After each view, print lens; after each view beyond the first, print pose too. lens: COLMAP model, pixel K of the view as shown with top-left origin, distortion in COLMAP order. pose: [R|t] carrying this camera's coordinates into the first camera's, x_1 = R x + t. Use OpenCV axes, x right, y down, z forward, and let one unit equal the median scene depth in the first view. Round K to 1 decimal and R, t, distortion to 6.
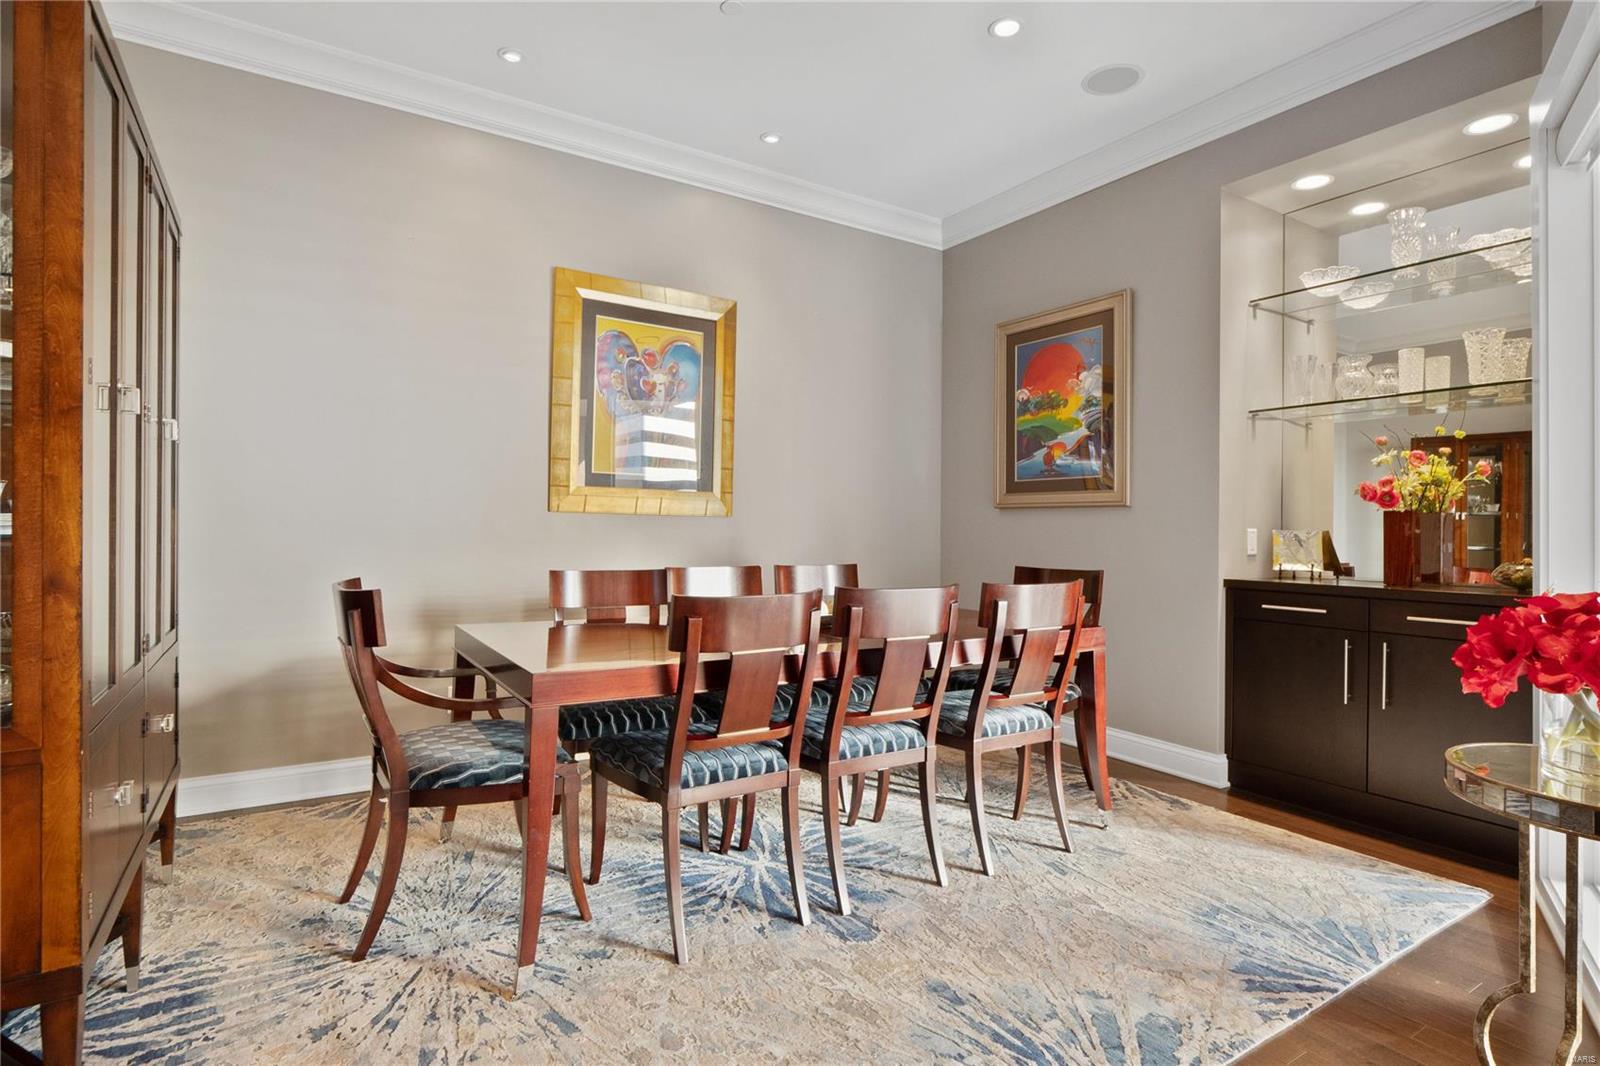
lens RADIAL K [[815.2, 0, 790.6], [0, 815.2, 524.5], [0, 0, 1]] dist [-0.008754, 0.004024]
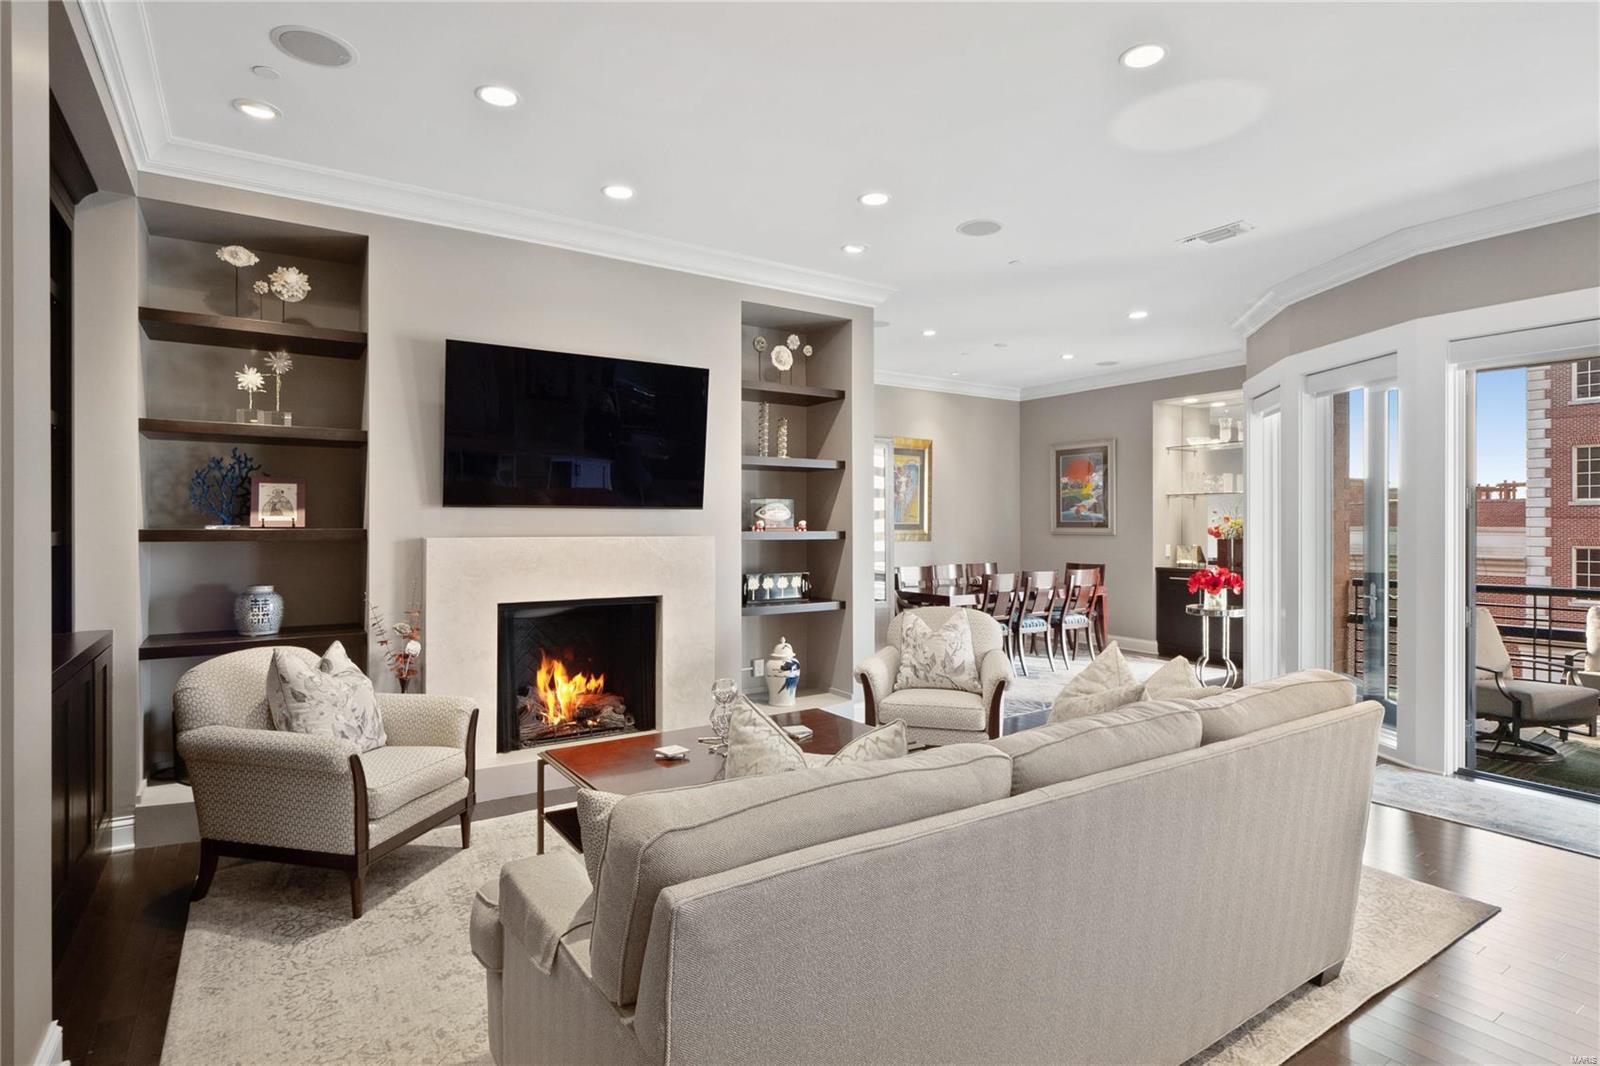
lens RADIAL K [[815.2, 0, 793.0], [0, 815.2, 524.2], [0, 0, 1]] dist [-0.008754, 0.004024]
pose [[0.999782, -0.013280, 0.016094, -0.549309], [0.013169, 0.999889, 0.006965, -0.086849], [-0.016184, -0.006752, 0.999846, -1.327488]]
